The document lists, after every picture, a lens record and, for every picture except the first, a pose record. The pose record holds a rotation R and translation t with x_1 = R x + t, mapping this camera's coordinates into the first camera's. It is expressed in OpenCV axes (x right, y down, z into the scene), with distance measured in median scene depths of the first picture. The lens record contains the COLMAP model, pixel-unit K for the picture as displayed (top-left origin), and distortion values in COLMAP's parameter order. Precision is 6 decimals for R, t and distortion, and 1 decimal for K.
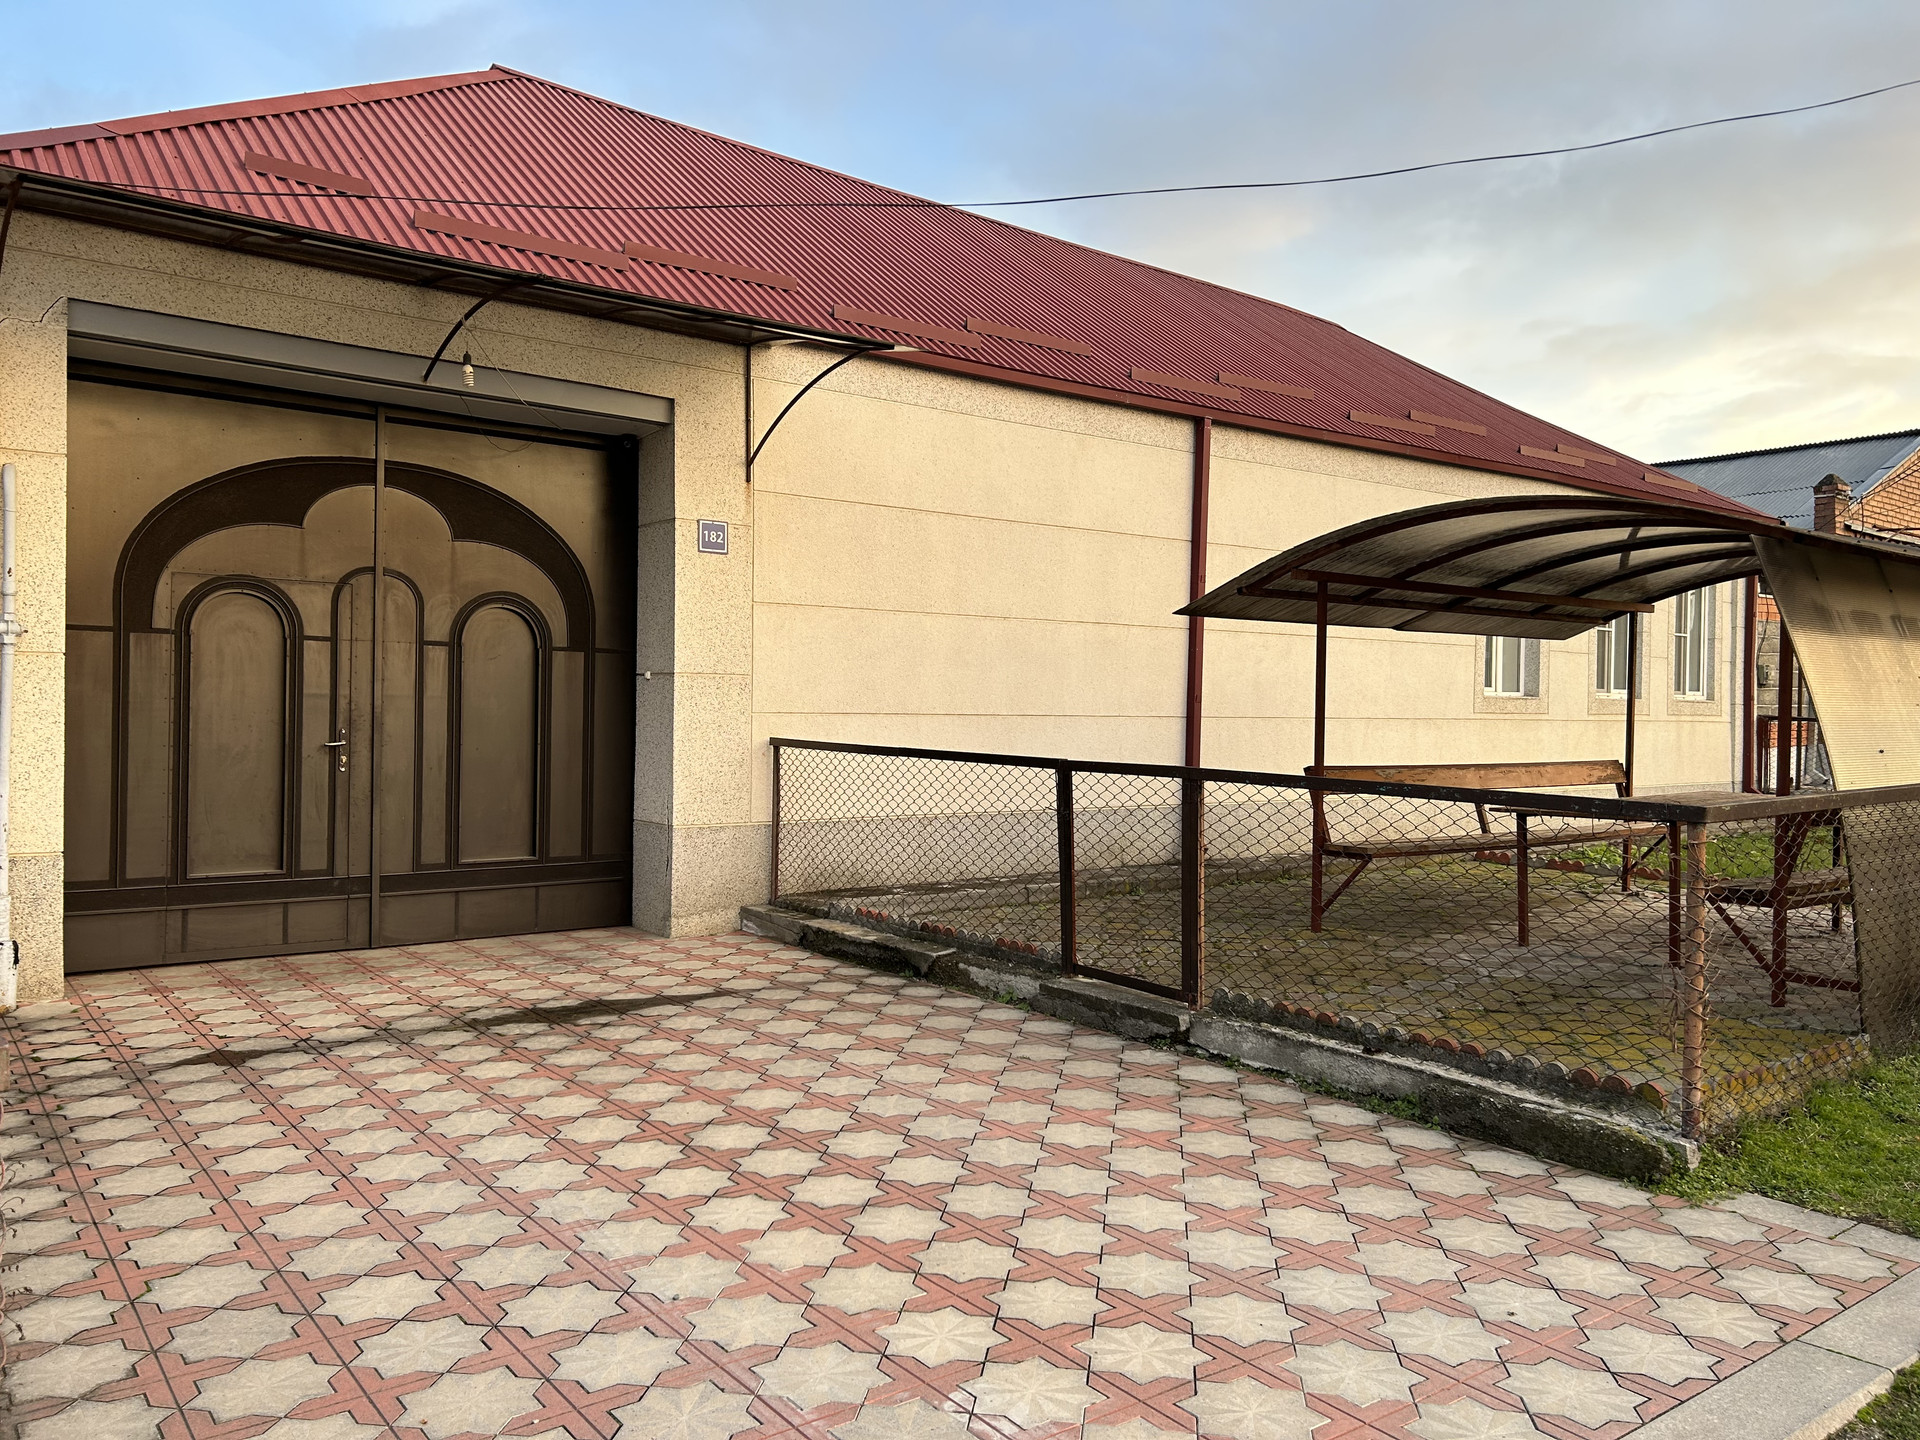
lens RADIAL K [[1446.0, 0, 960.0], [0, 1446.0, 720.0], [0, 0, 1]] dist [0.083351, -0.001951]
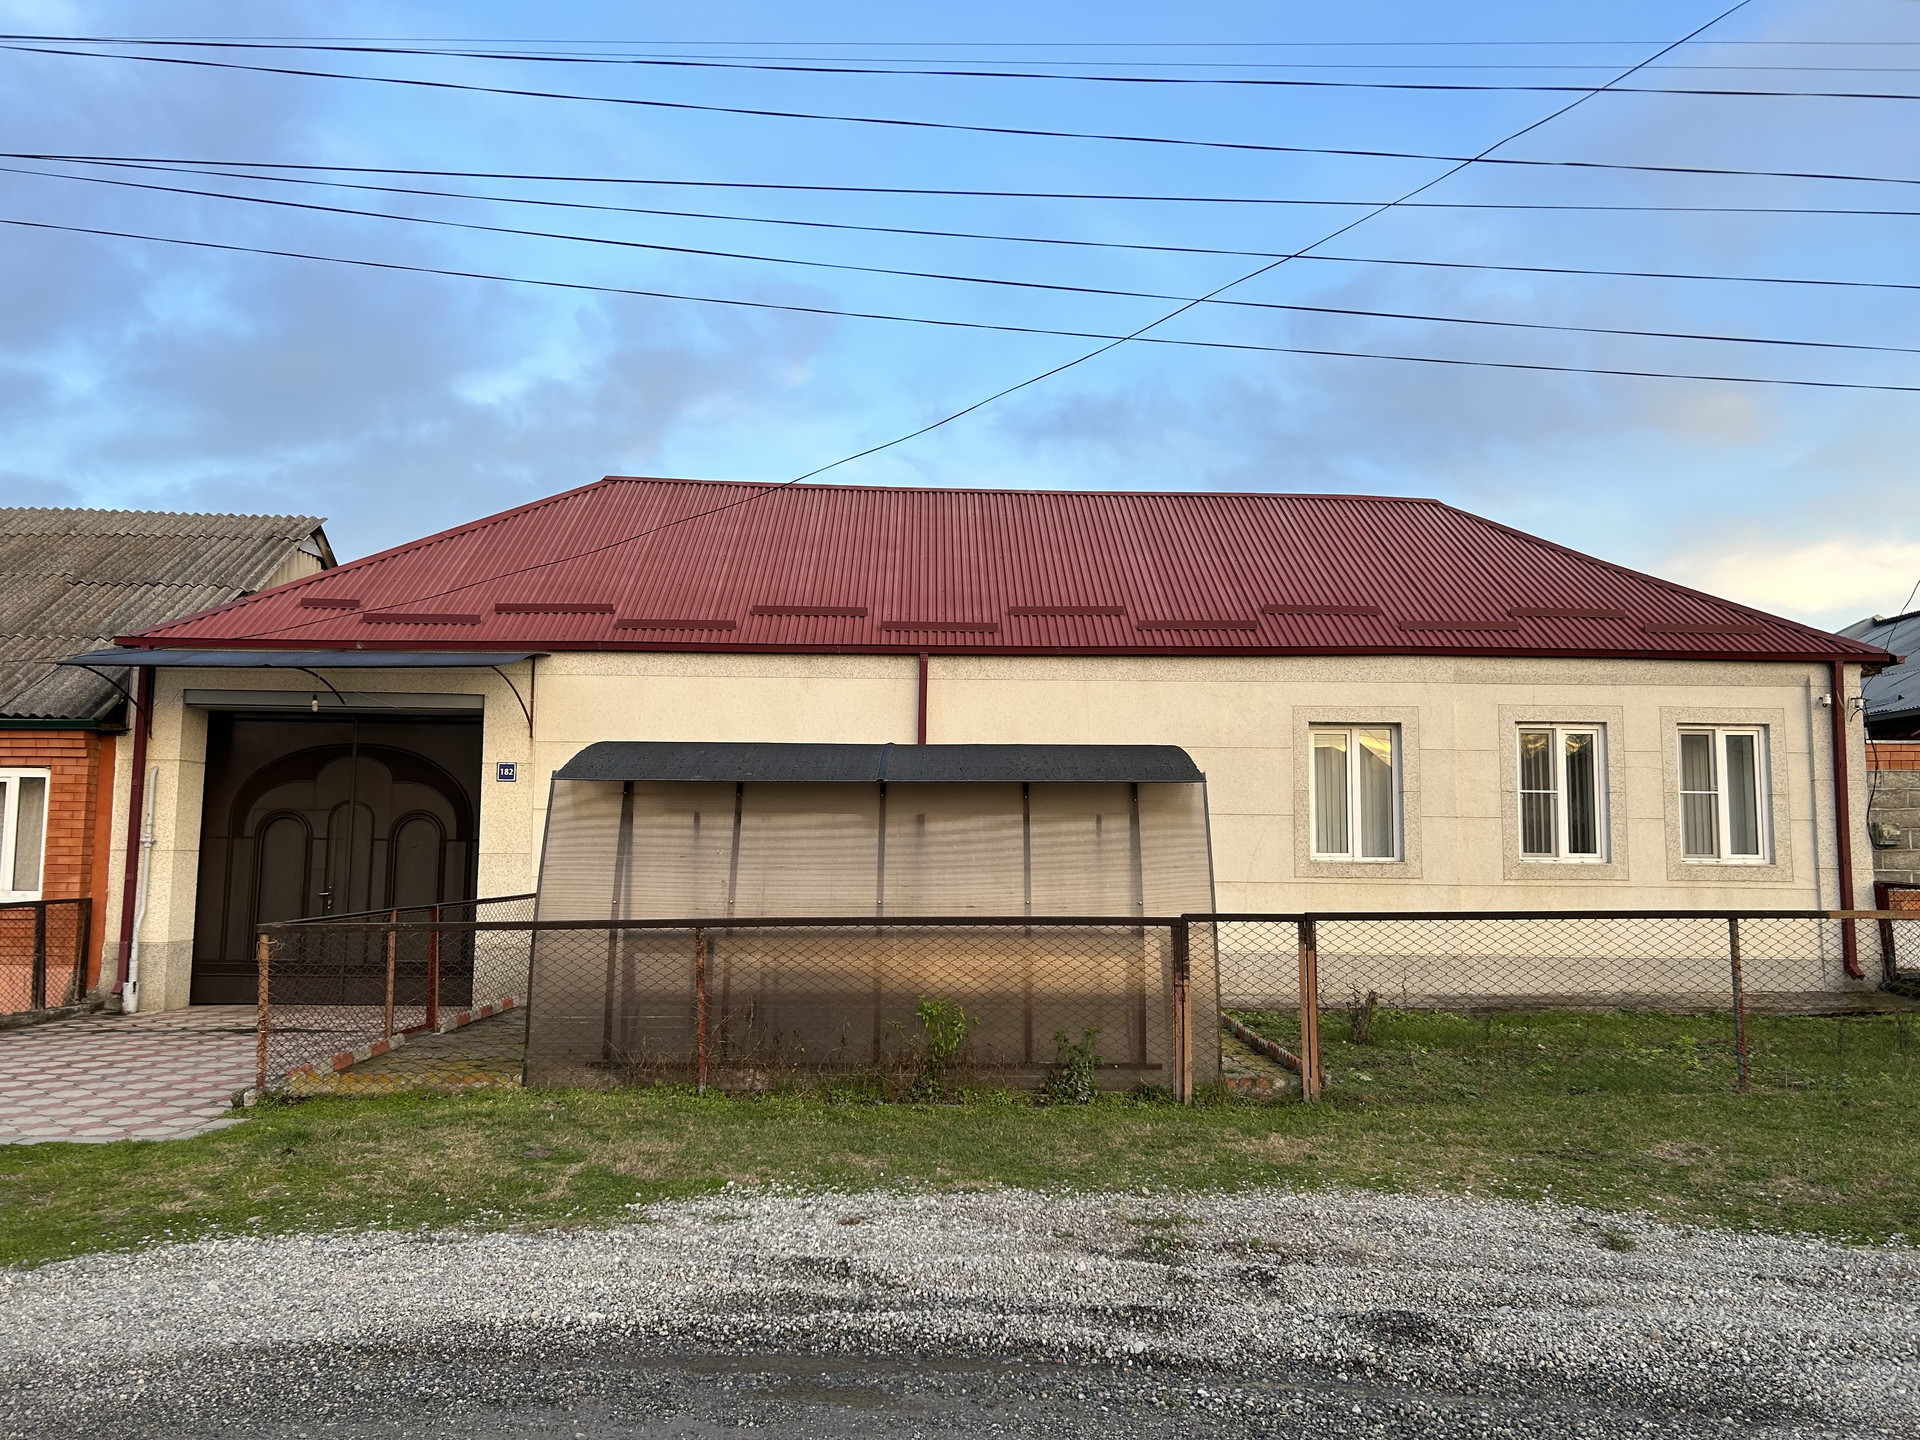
lens RADIAL K [[1446.0, 0, 960.0], [0, 1446.0, 720.0], [0, 0, 1]] dist [0.083351, -0.001951]
pose [[0.786102, -0.054619, -0.615678, 1.290696], [-0.001389, 0.995929, -0.090127, -0.034498], [0.618095, 0.071704, 0.782827, -0.003767]]
